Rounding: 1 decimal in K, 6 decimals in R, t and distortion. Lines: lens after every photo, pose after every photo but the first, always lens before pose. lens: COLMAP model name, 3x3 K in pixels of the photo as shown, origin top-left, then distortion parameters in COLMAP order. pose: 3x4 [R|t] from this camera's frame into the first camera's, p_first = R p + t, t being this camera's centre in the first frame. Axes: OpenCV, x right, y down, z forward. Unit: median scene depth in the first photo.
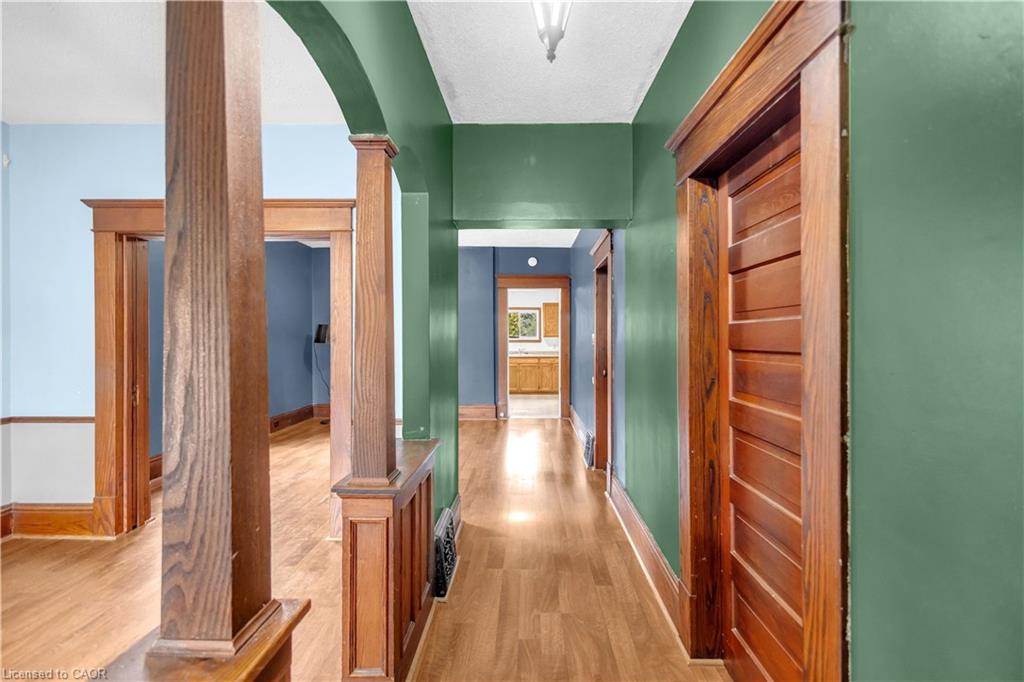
lens RADIAL K [[480.5, 0, 501.2], [0, 480.5, 333.5], [0, 0, 1]] dist [0.001092, 0.000115]
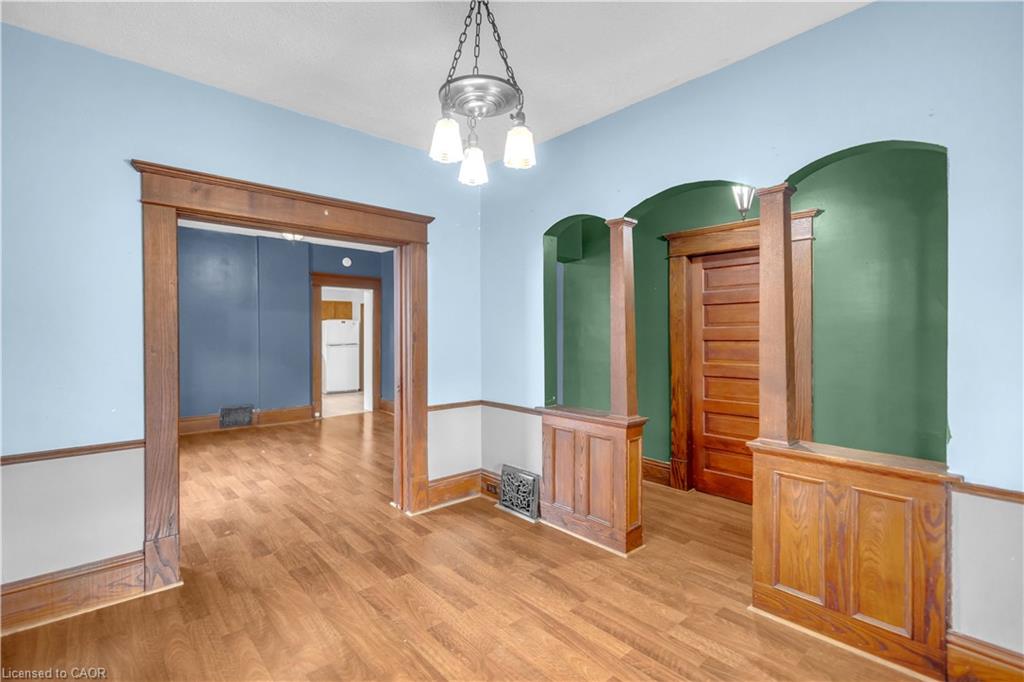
lens RADIAL K [[480.5, 0, 501.2], [0, 480.5, 333.5], [0, 0, 1]] dist [0.001092, 0.000115]
pose [[0.732409, -0.002216, 0.680861, -0.957391], [-0.002212, 0.999982, 0.005633, -0.004058], [-0.680861, -0.005632, 0.732391, 0.025187]]
